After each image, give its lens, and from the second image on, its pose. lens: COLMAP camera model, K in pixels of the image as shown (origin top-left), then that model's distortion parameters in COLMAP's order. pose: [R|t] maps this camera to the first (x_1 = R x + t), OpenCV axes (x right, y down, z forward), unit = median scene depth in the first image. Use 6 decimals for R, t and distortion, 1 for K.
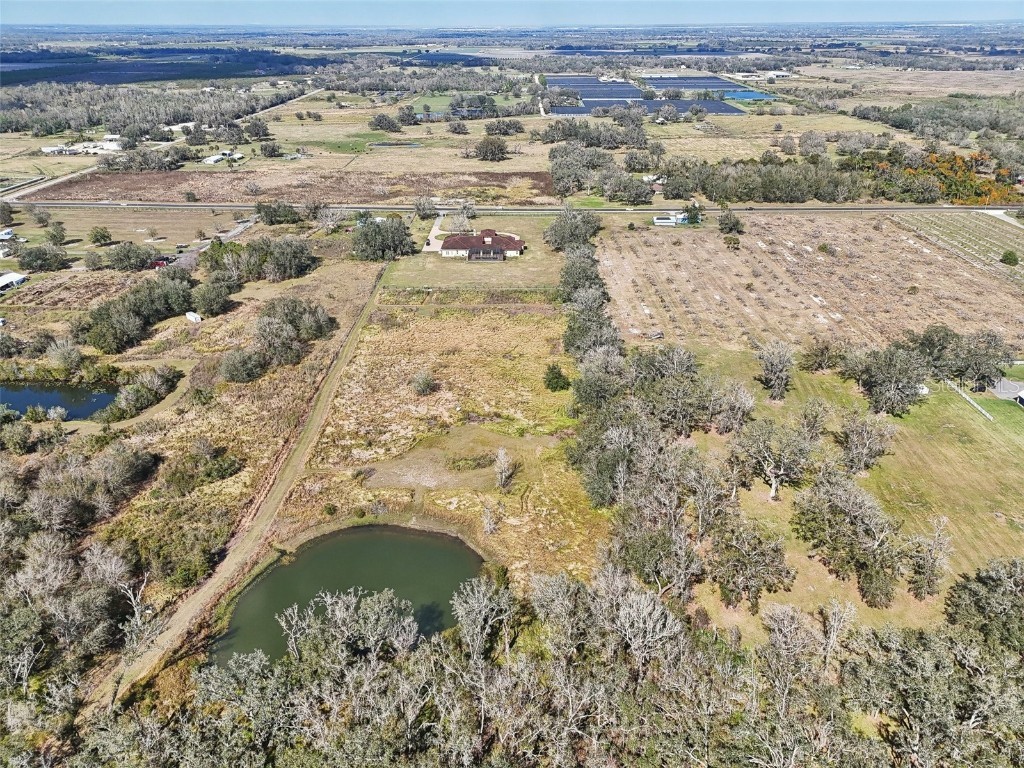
lens RADIAL K [[751.8, 0, 513.3], [0, 751.8, 382.5], [0, 0, 1]] dist [0.079297, -0.072637]
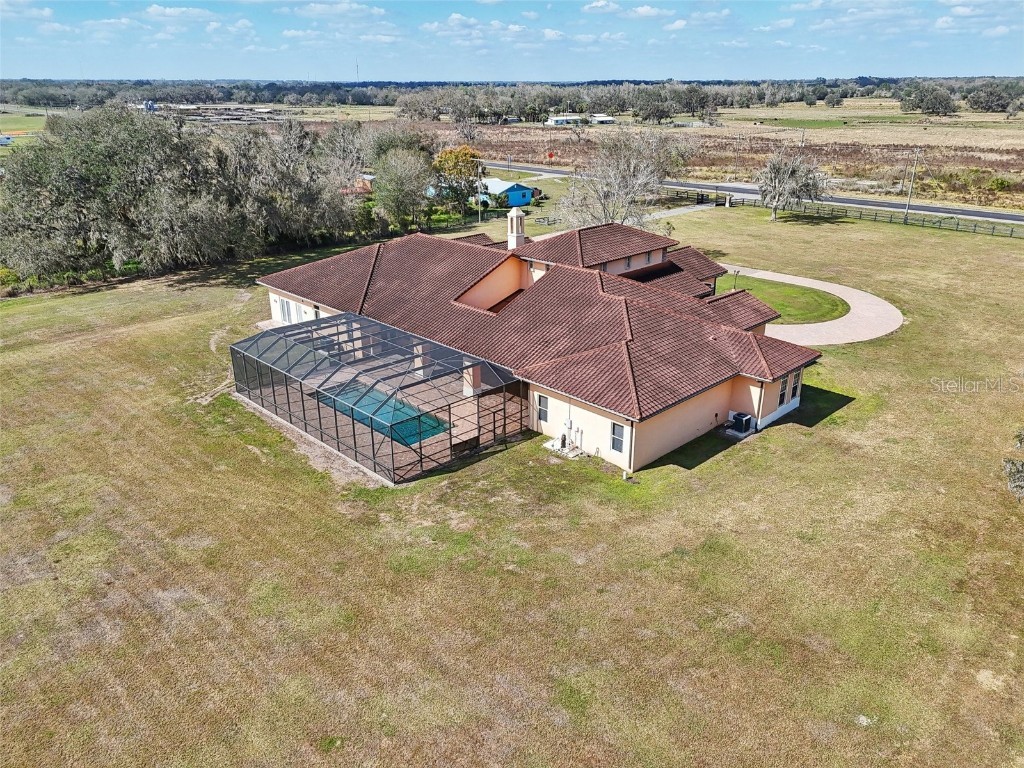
lens RADIAL K [[751.8, 0, 513.3], [0, 751.8, 382.5], [0, 0, 1]] dist [0.079297, -0.072637]
pose [[0.715676, 0.259765, -0.648329, 0.069079], [-0.300916, 0.952370, 0.049411, -0.203949], [0.630284, 0.159730, 0.759756, 1.024186]]
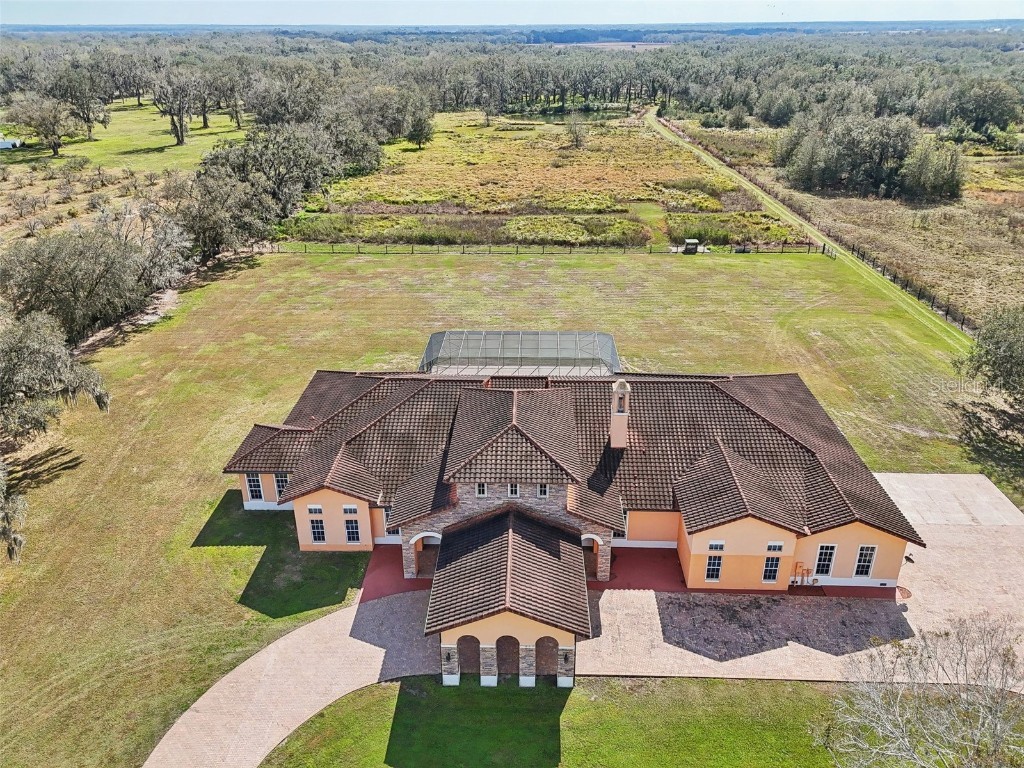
lens RADIAL K [[751.8, 0, 513.3], [0, 751.8, 382.5], [0, 0, 1]] dist [0.079297, -0.072637]
pose [[-0.999921, 0.005725, 0.011225, -0.040432], [0.012304, 0.635697, 0.771841, -0.343278], [-0.002717, 0.771917, -0.635717, 1.245393]]
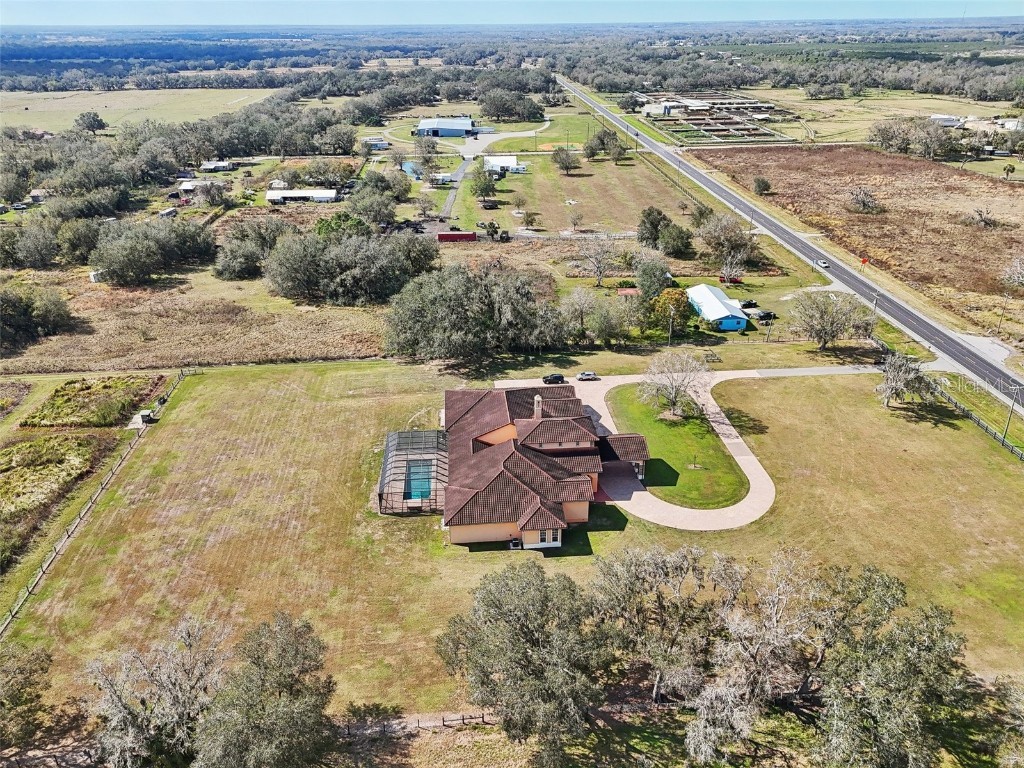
lens RADIAL K [[751.8, 0, 513.3], [0, 751.8, 382.5], [0, 0, 1]] dist [0.079297, -0.072637]
pose [[0.102543, 0.428946, -0.897491, 0.252028], [-0.419965, 0.836562, 0.351843, -0.358897], [0.901729, 0.340835, 0.265926, 1.050052]]
